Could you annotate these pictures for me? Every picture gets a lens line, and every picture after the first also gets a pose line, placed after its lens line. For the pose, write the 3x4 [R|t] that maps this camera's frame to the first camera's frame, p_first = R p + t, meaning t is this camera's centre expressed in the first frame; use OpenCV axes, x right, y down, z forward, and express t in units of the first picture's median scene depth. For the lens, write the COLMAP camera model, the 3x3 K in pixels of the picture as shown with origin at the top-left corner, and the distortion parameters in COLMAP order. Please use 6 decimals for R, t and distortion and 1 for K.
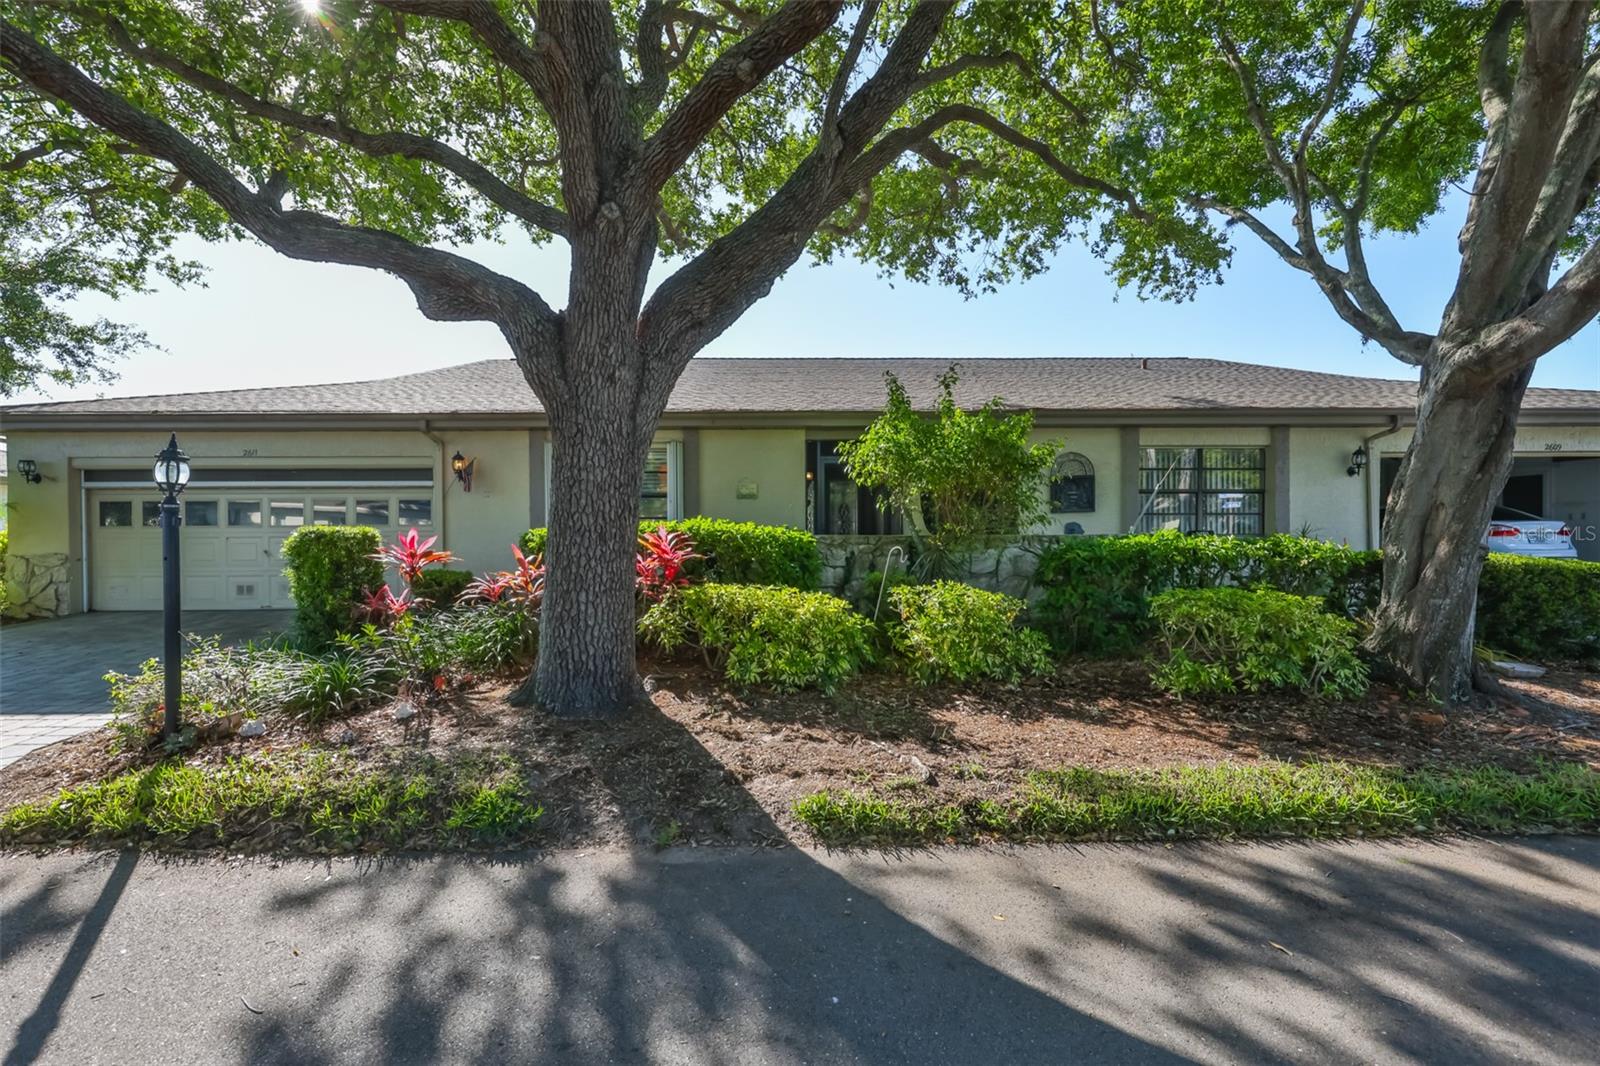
lens RADIAL K [[685.9, 0, 799.5], [0, 685.9, 540.9], [0, 0, 1]] dist [-0.003498, -0.000531]
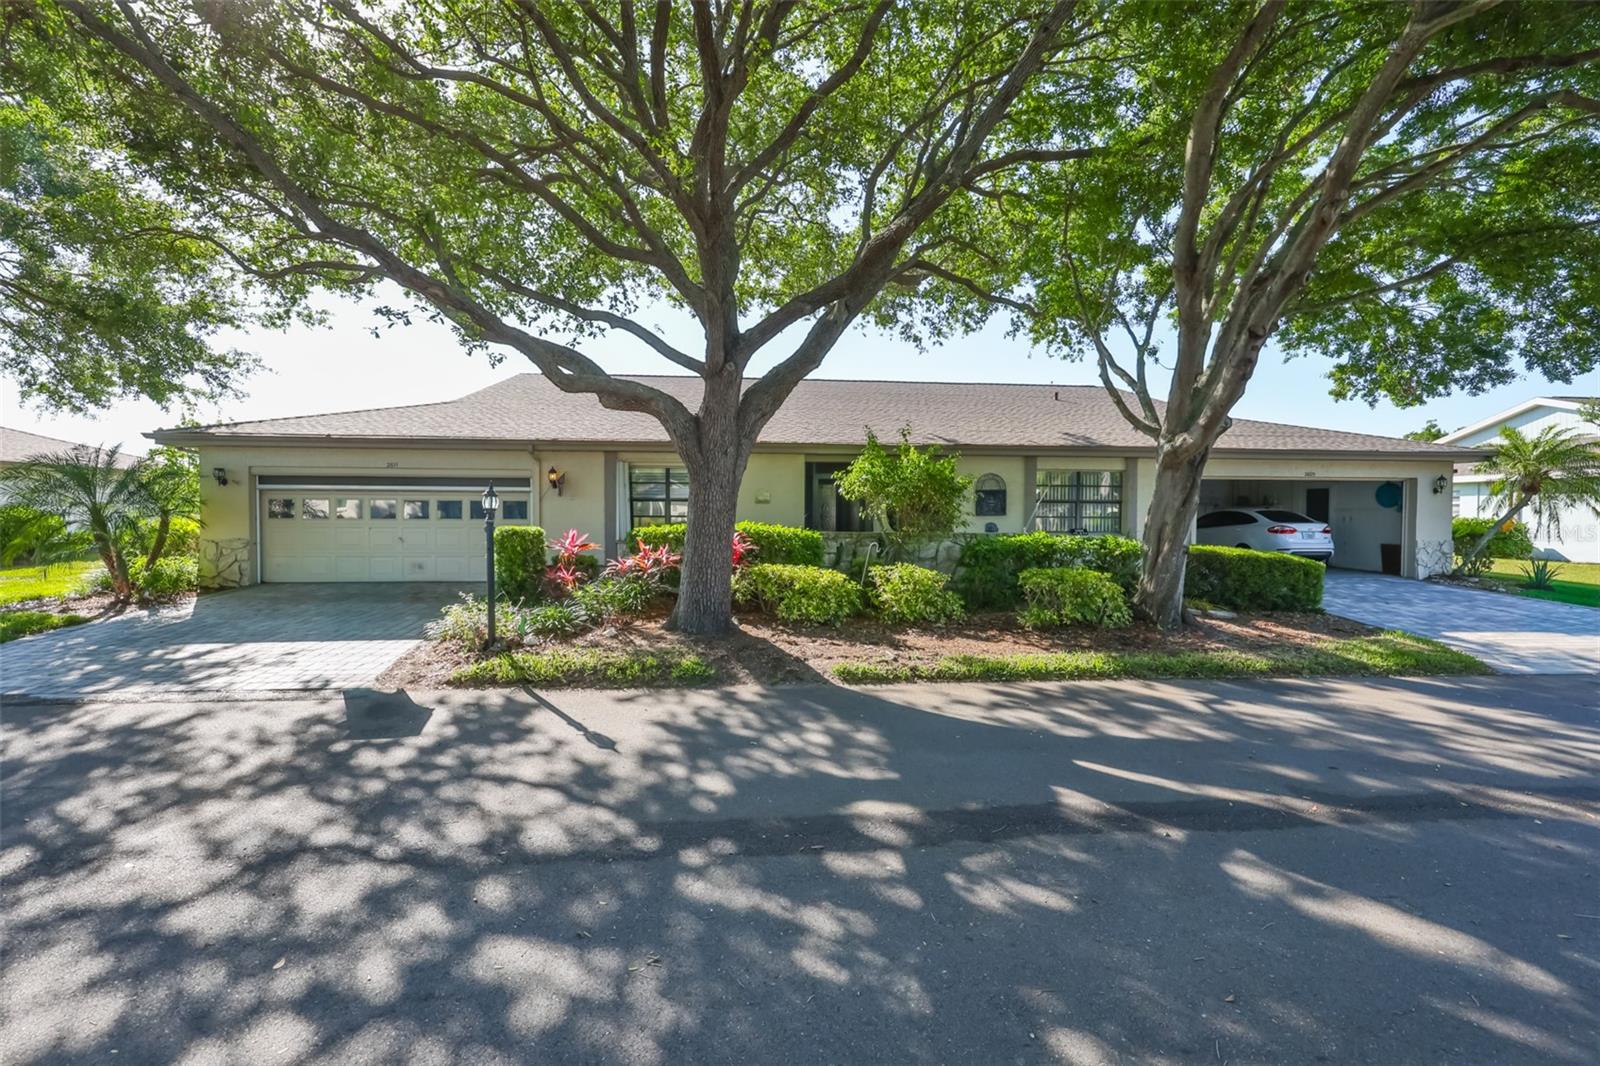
lens RADIAL K [[685.9, 0, 799.5], [0, 685.9, 540.9], [0, 0, 1]] dist [-0.003498, -0.000531]
pose [[0.998033, 0.007283, 0.062264, -0.142379], [-0.009047, 0.999564, 0.028101, -0.040353], [-0.062032, -0.028609, 0.997664, -0.648519]]
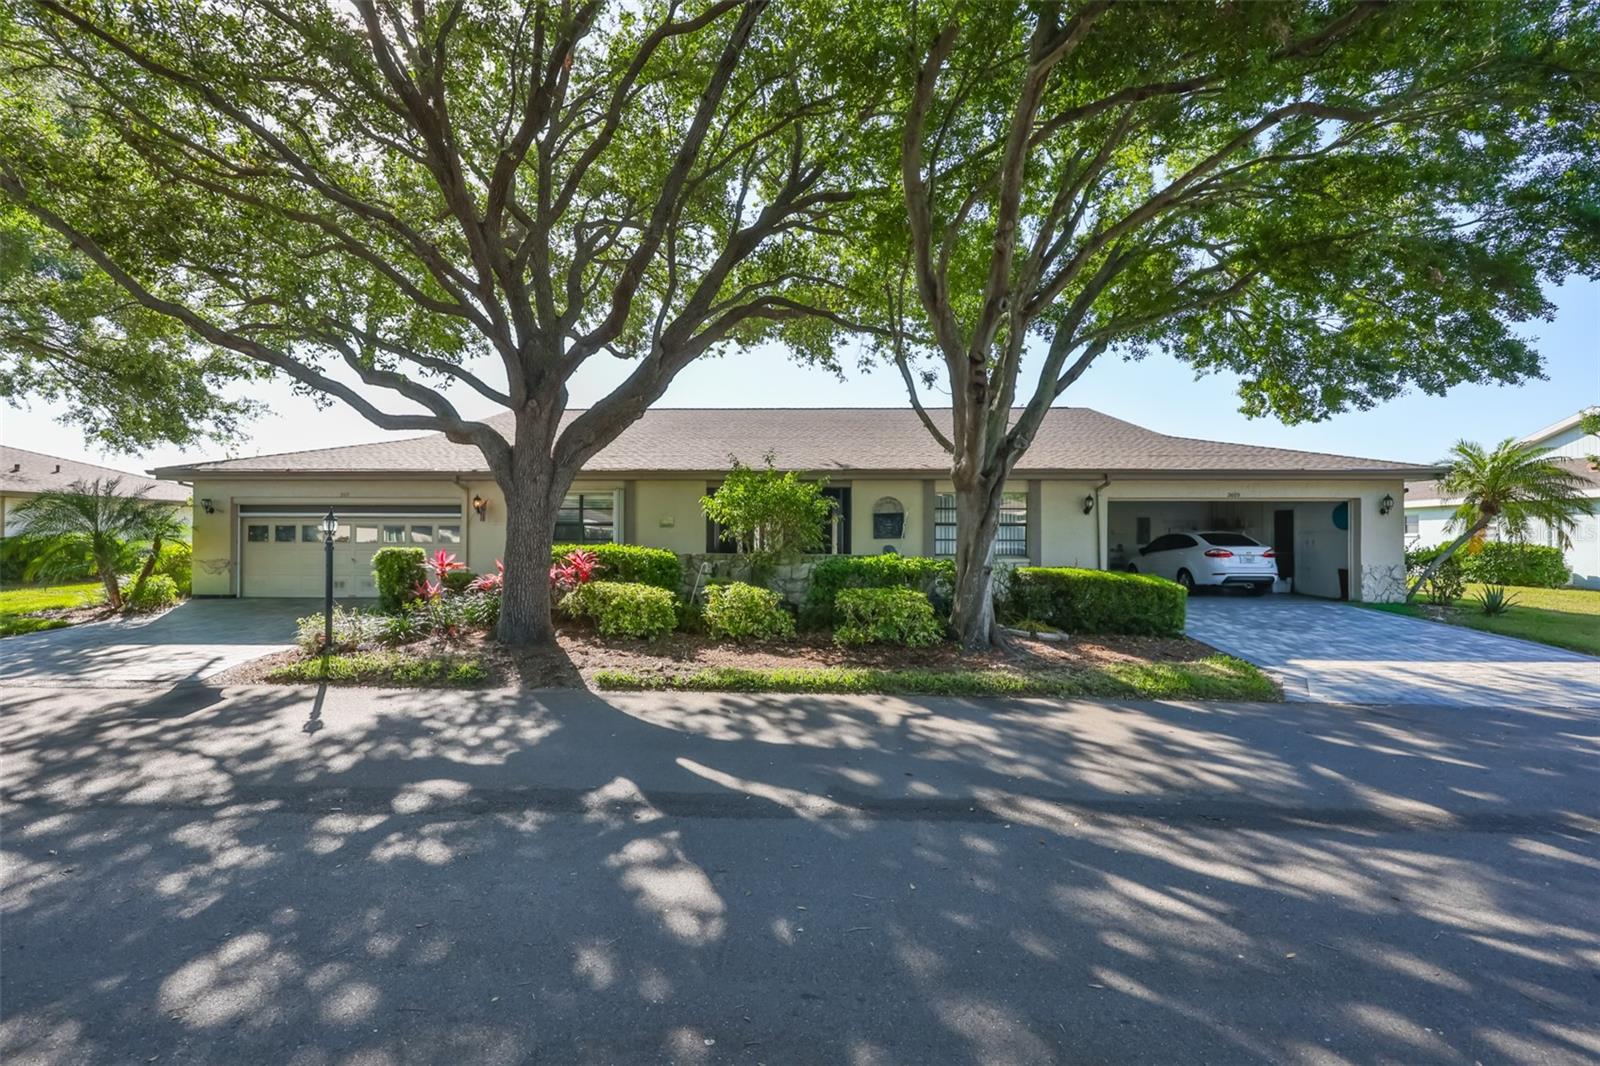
lens RADIAL K [[683.1, 0, 788.0], [0, 683.1, 532.6], [0, 0, 1]] dist [0.015098, -0.015076]
pose [[0.997666, 0.007816, -0.067840, 0.469430], [-0.009462, 0.999668, -0.023963, -0.028015], [0.067631, 0.024549, 0.997408, -0.746053]]
